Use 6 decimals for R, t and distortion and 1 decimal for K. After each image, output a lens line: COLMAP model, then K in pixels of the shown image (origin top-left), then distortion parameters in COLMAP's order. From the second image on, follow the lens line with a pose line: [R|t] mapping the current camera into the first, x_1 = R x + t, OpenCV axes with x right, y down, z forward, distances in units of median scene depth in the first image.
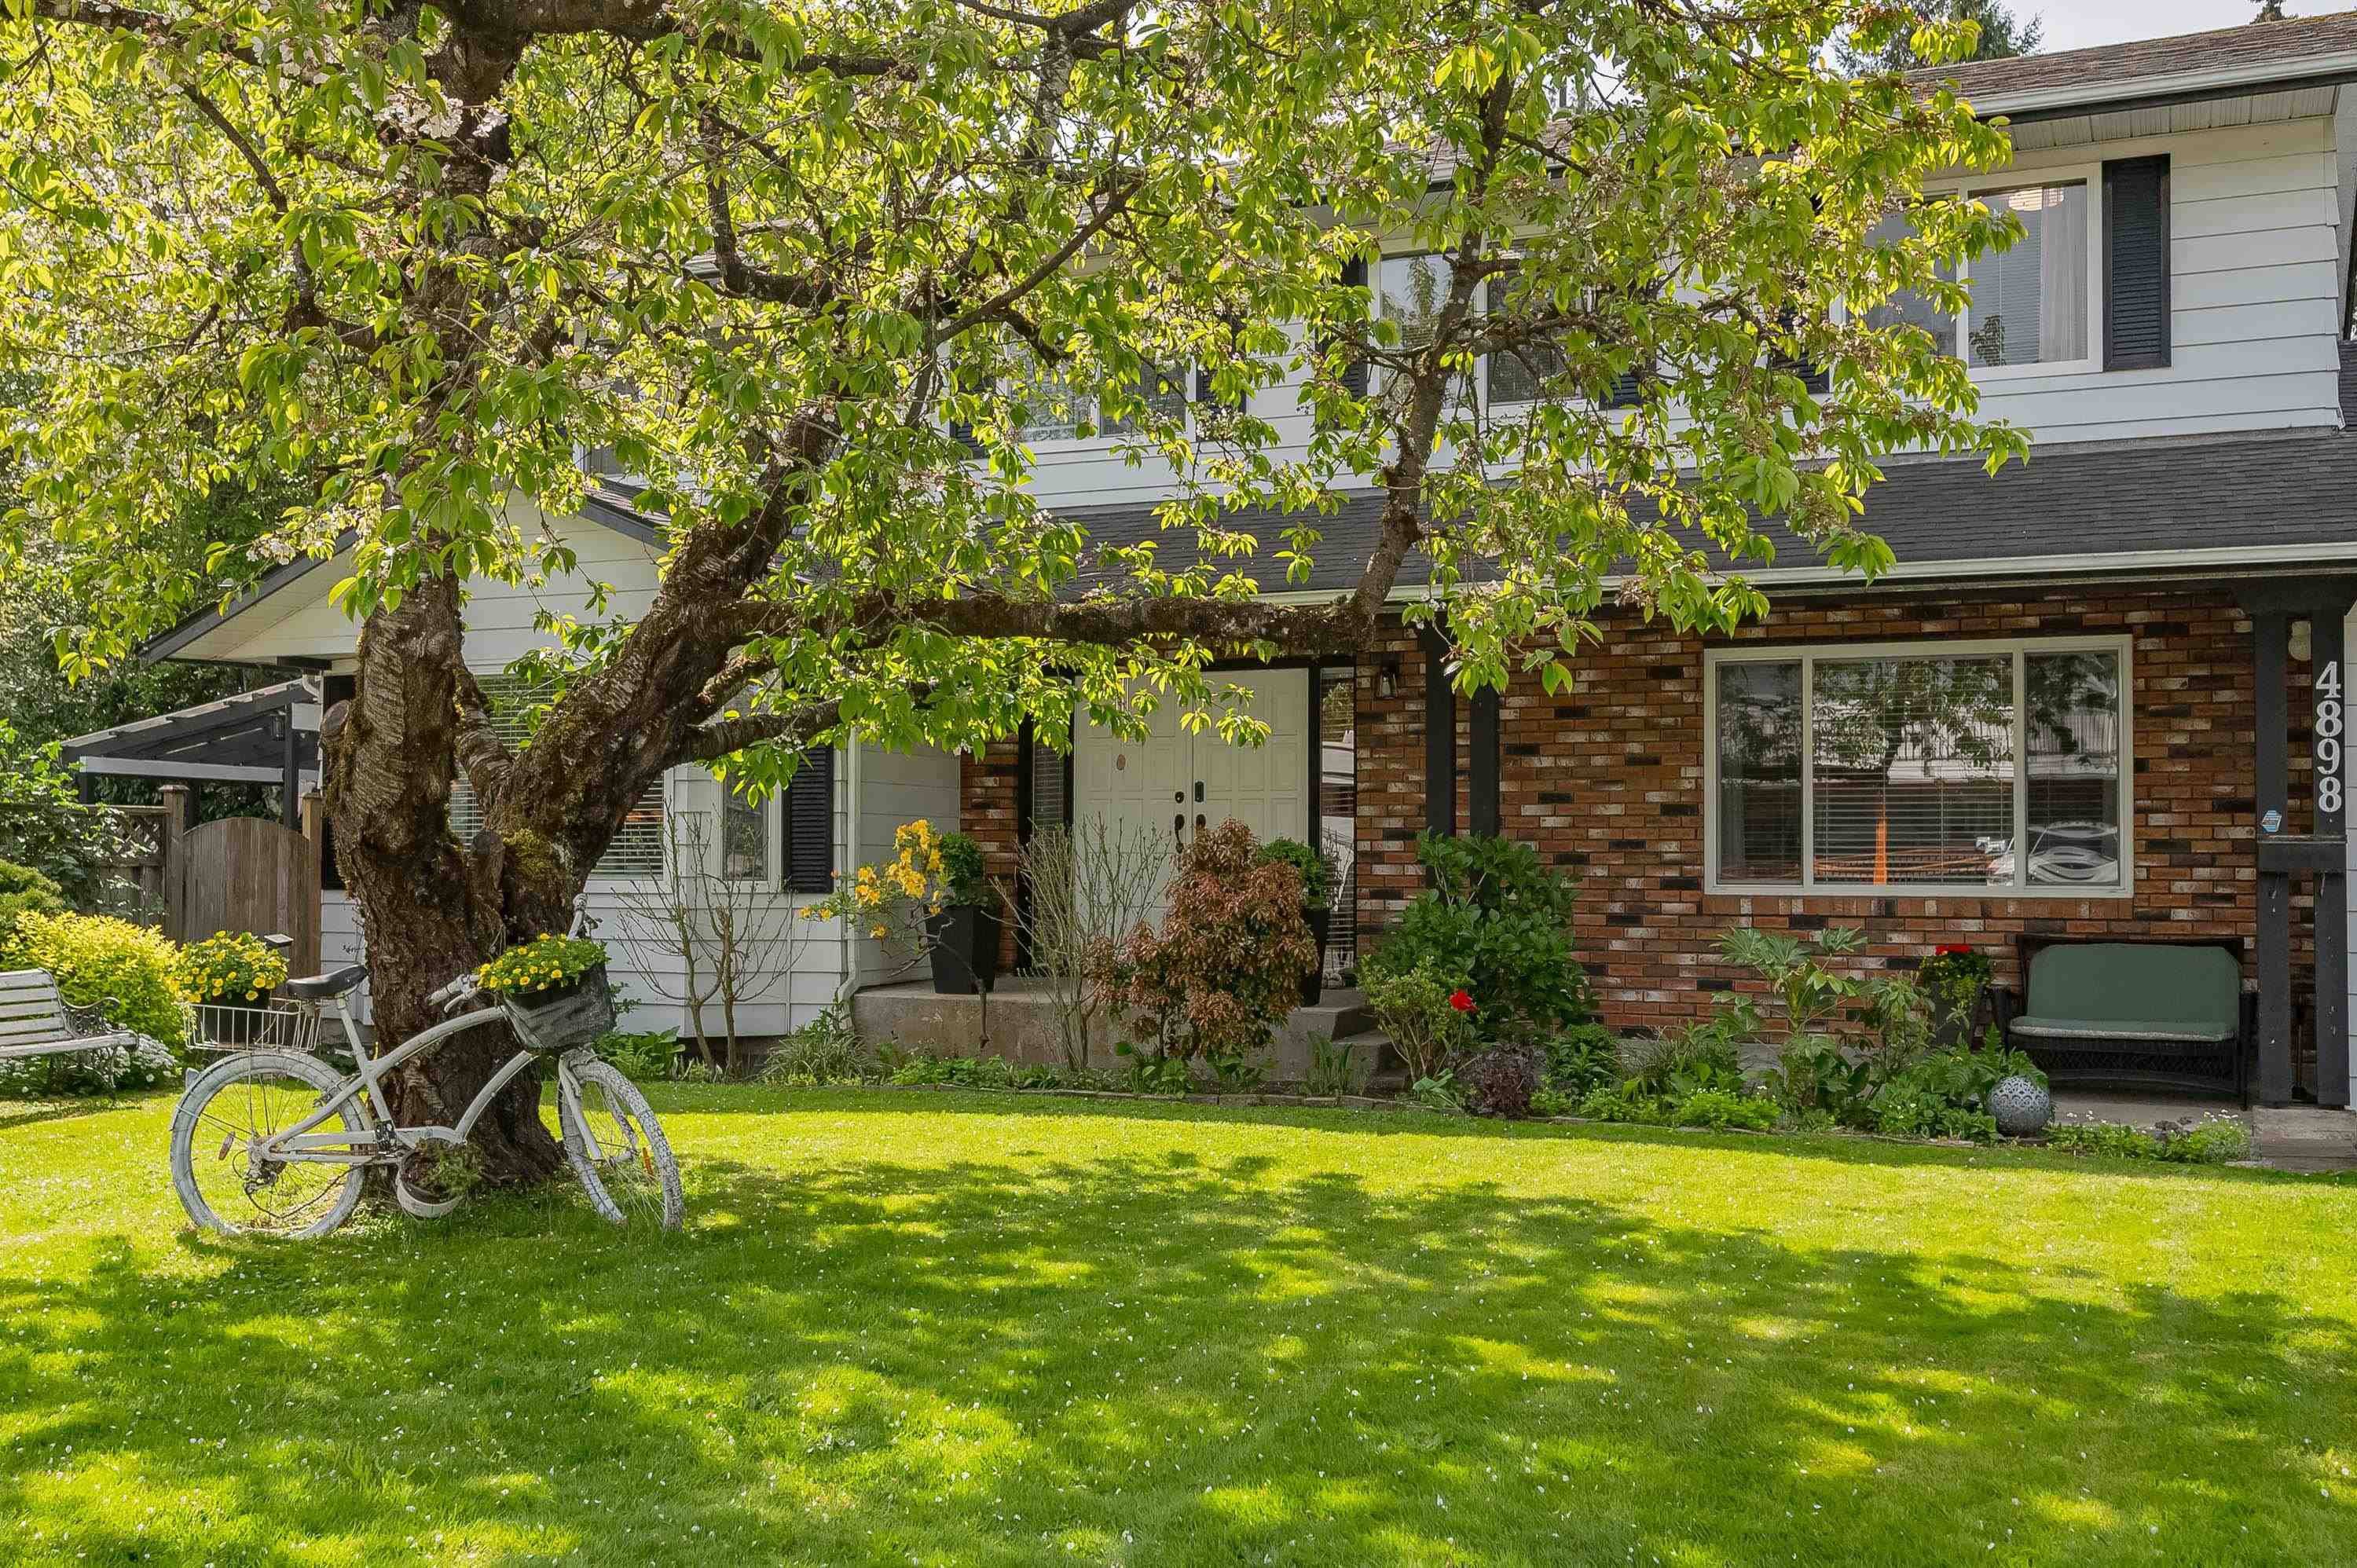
lens RADIAL K [[2317.8, 0, 1180.0], [0, 2317.8, 778.4], [0, 0, 1]] dist [0.006259, 0.000000]
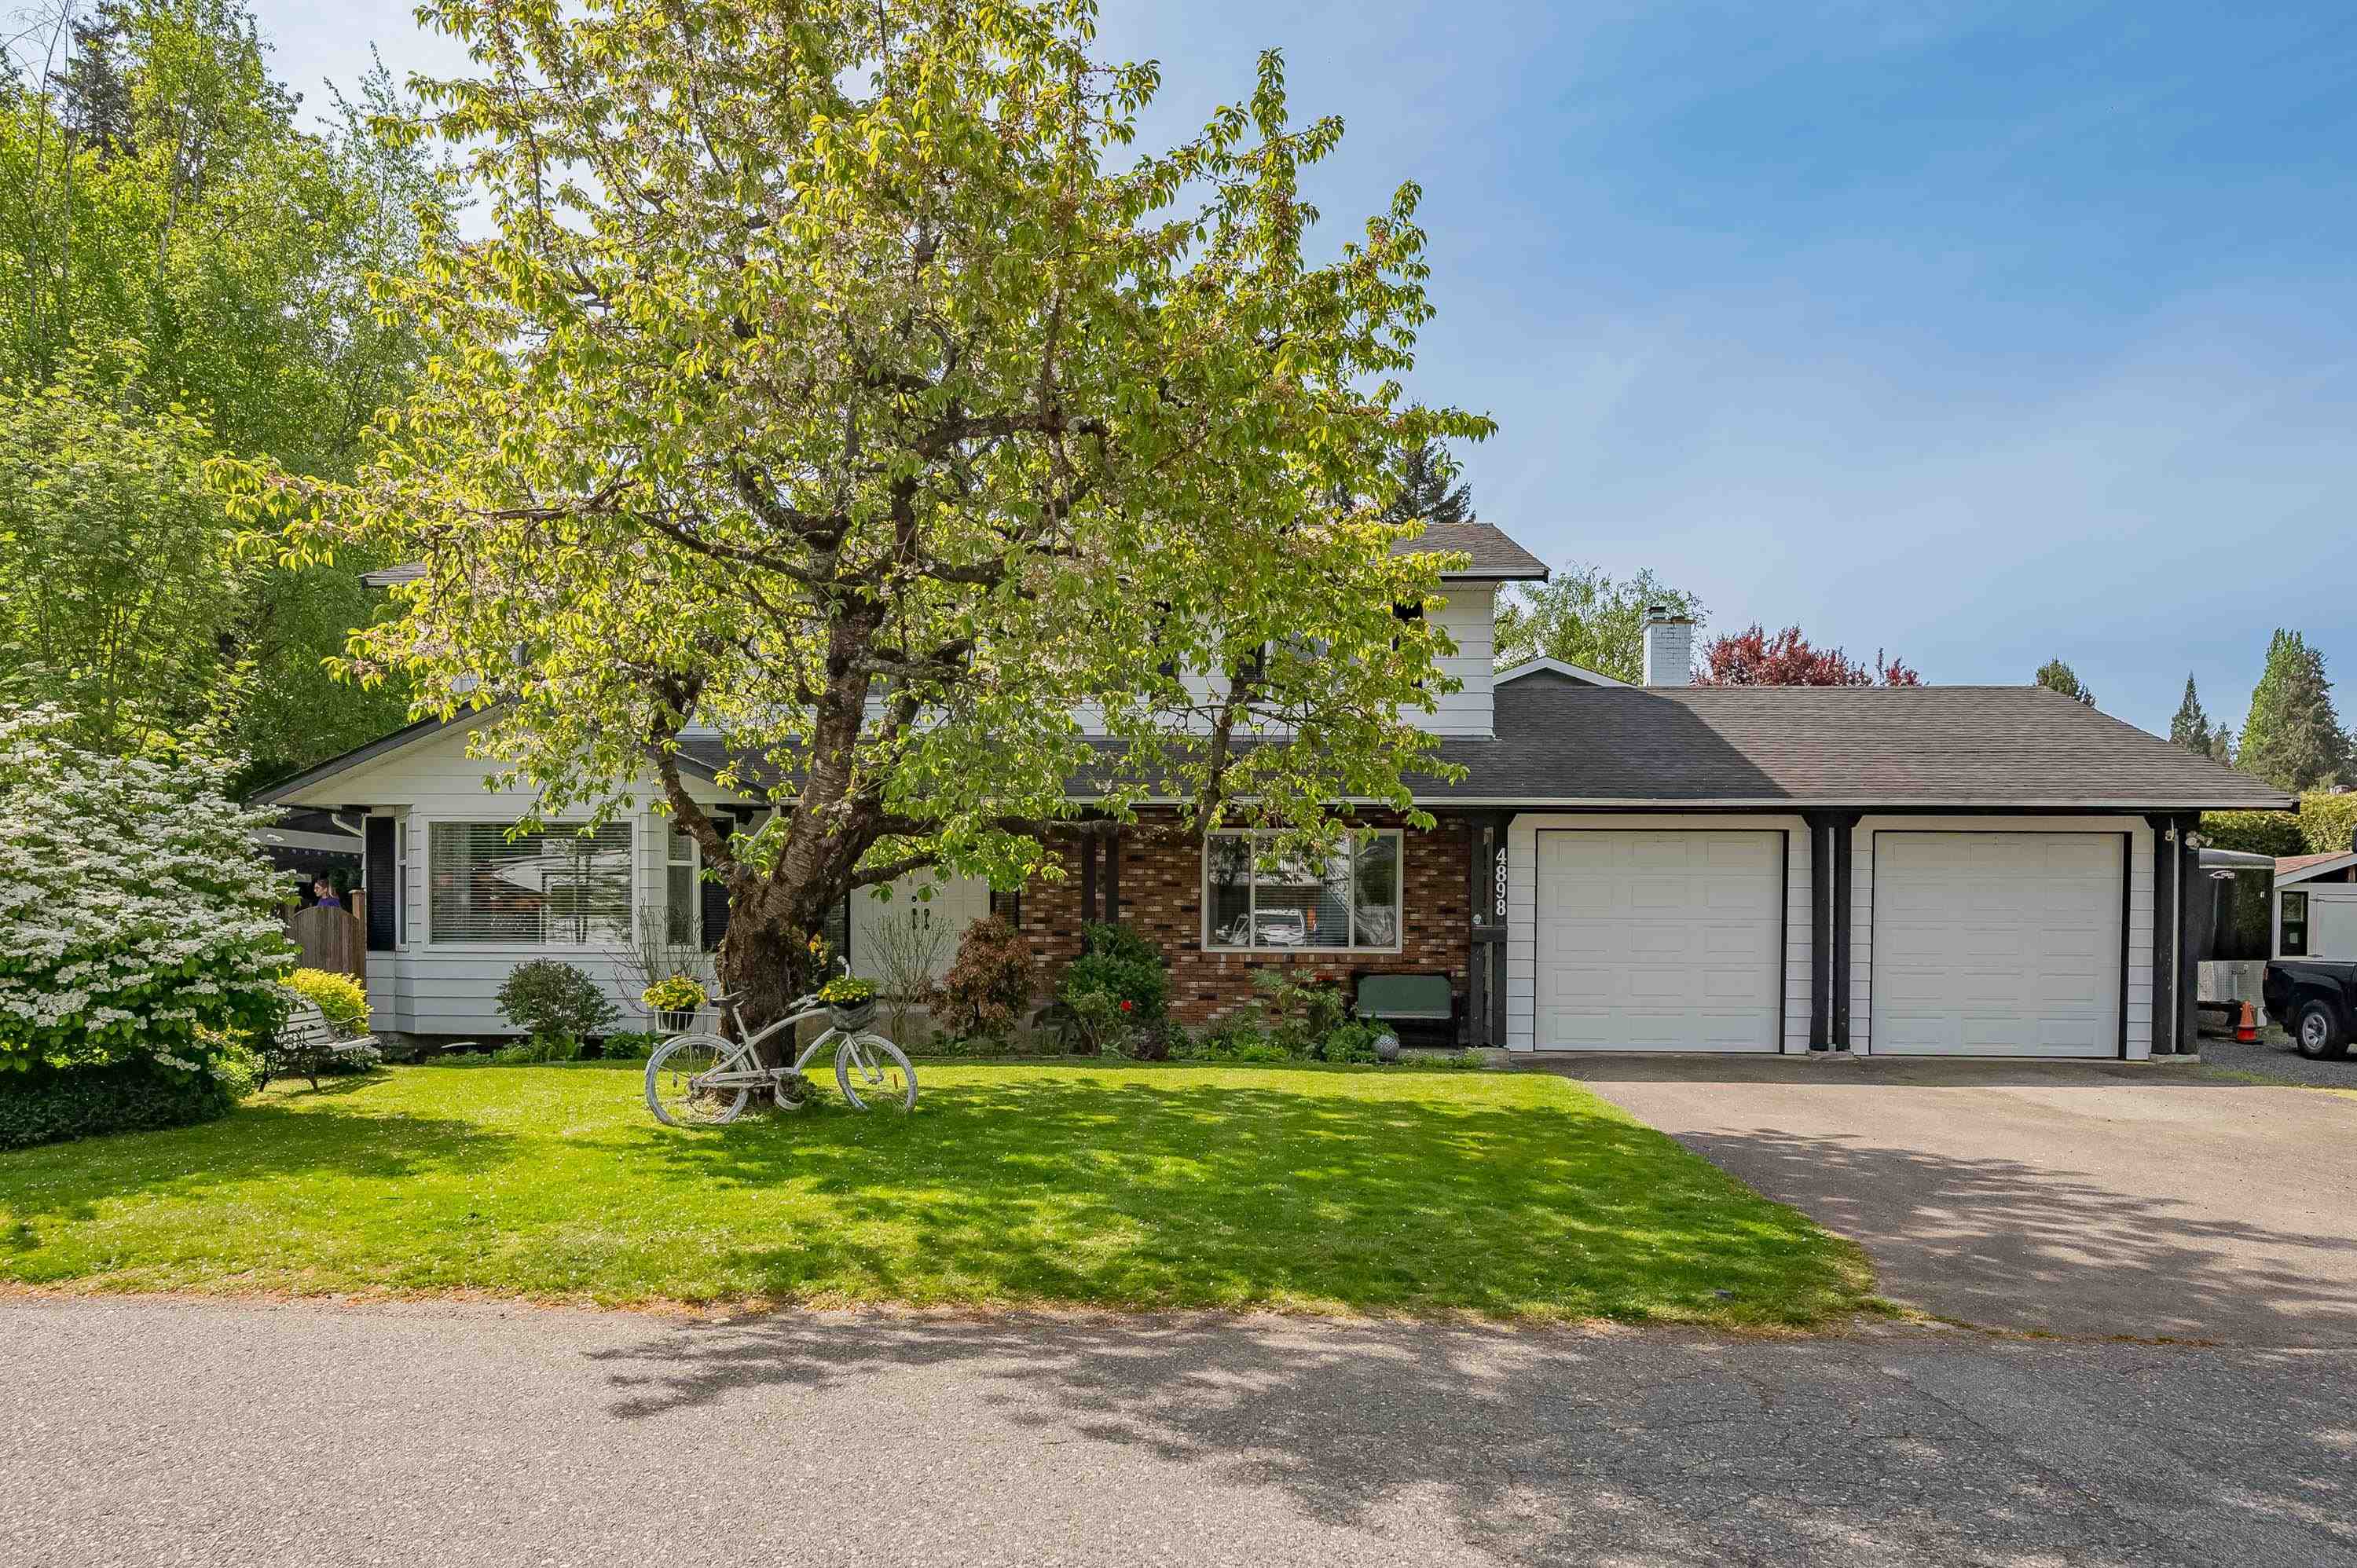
lens RADIAL K [[1576.7, 0, 1162.5], [0, 1576.7, 809.4], [0, 0, 1]] dist [0.007292, 0.001601]
pose [[0.934066, 0.029075, 0.355914, -0.308211], [-0.015711, 0.999061, -0.040381, -0.017986], [-0.356754, 0.032127, 0.933646, -0.271359]]
